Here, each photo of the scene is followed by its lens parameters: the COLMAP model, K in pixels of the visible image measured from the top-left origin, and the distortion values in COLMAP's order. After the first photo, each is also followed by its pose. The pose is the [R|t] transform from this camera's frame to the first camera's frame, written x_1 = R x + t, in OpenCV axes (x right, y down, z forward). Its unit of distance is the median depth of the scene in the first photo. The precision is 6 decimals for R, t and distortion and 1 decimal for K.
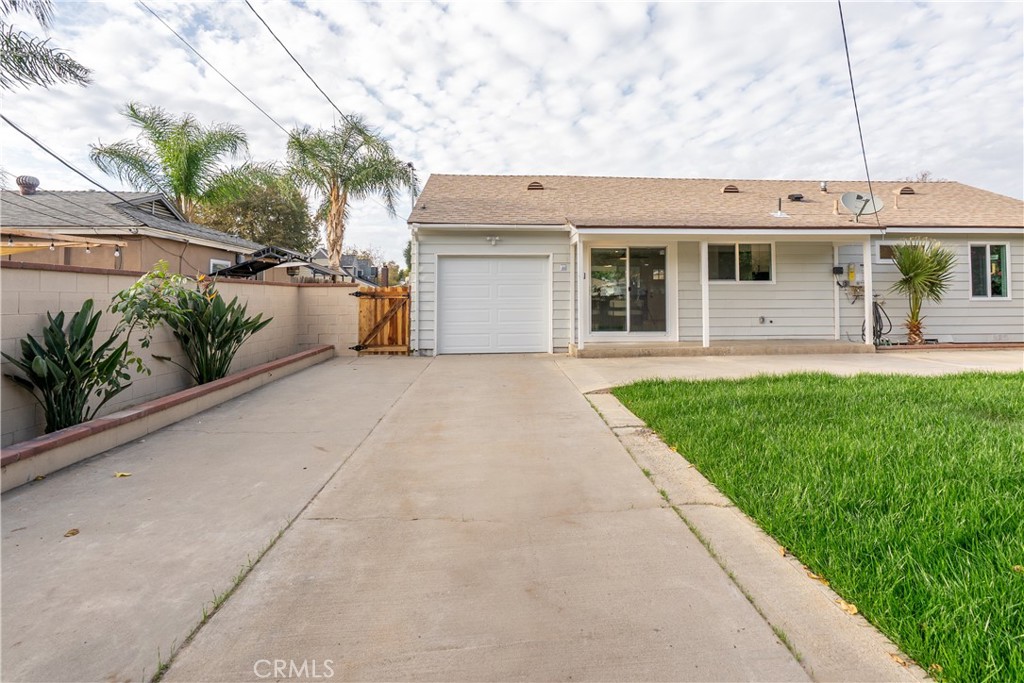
lens RADIAL K [[496.4, 0, 522.1], [0, 496.4, 280.7], [0, 0, 1]] dist [-0.005496, 0.000595]
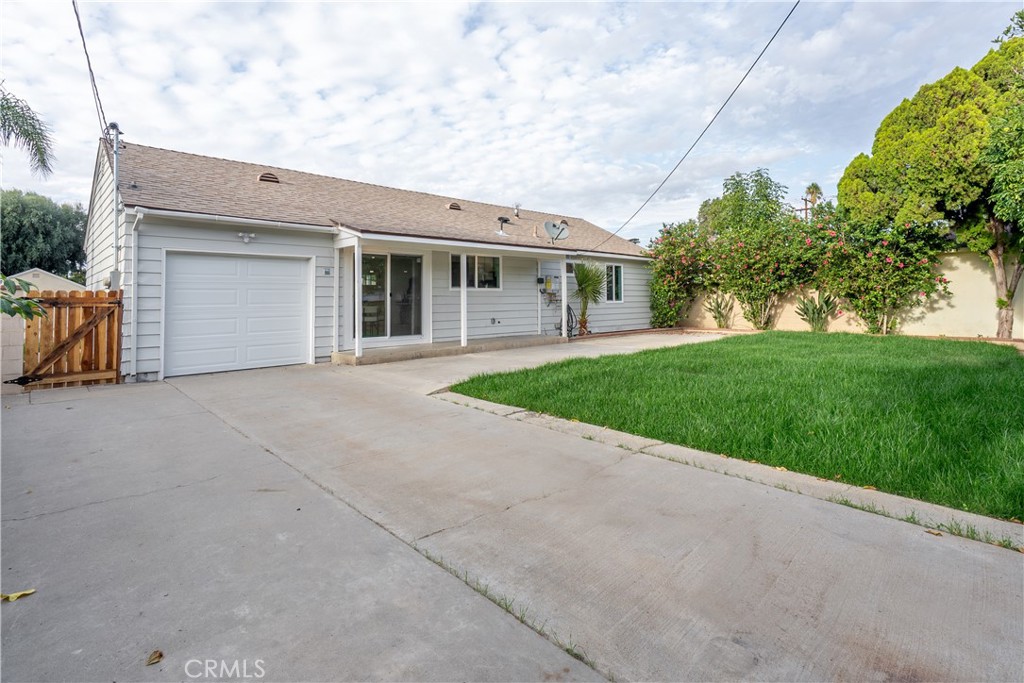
lens RADIAL K [[503.1, 0, 518.7], [0, 503.1, 279.5], [0, 0, 1]] dist [-0.003653, 0.001037]
pose [[0.761231, 0.022528, 0.648089, -0.261444], [-0.015130, 0.999741, -0.016981, -0.000916], [-0.648304, 0.003121, 0.761375, 0.039839]]
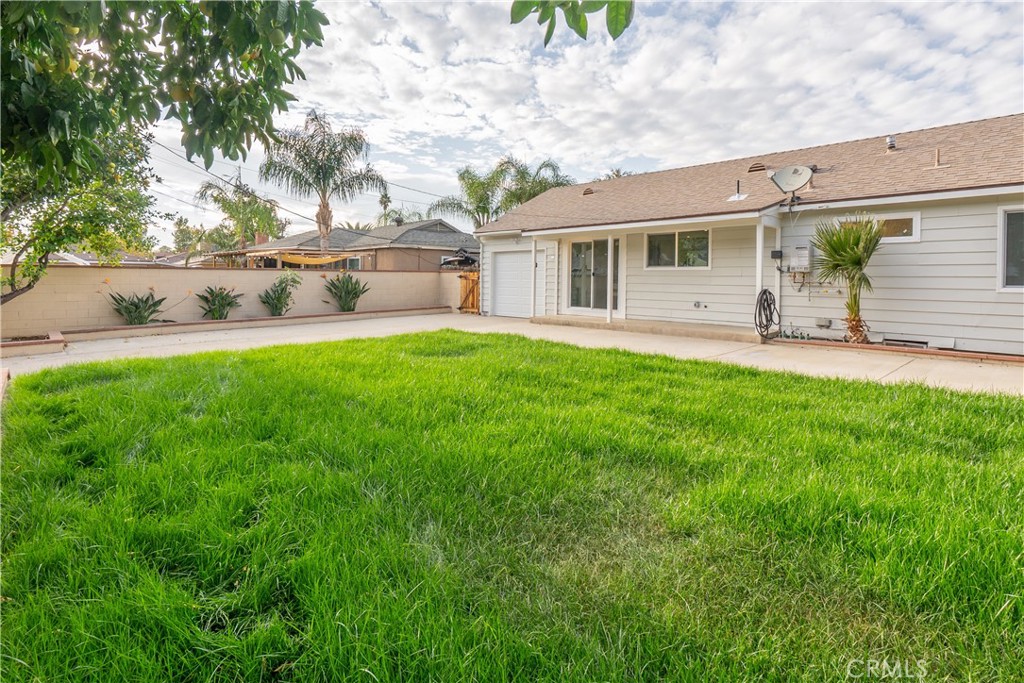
lens RADIAL K [[486.0, 0, 498.6], [0, 486.0, 276.6], [0, 0, 1]] dist [-0.000506, 0.000259]
pose [[0.645260, 0.006952, -0.763931, 1.016036], [0.016980, 0.999581, 0.023439, -0.009933], [0.763774, -0.028096, 0.644872, 0.033332]]
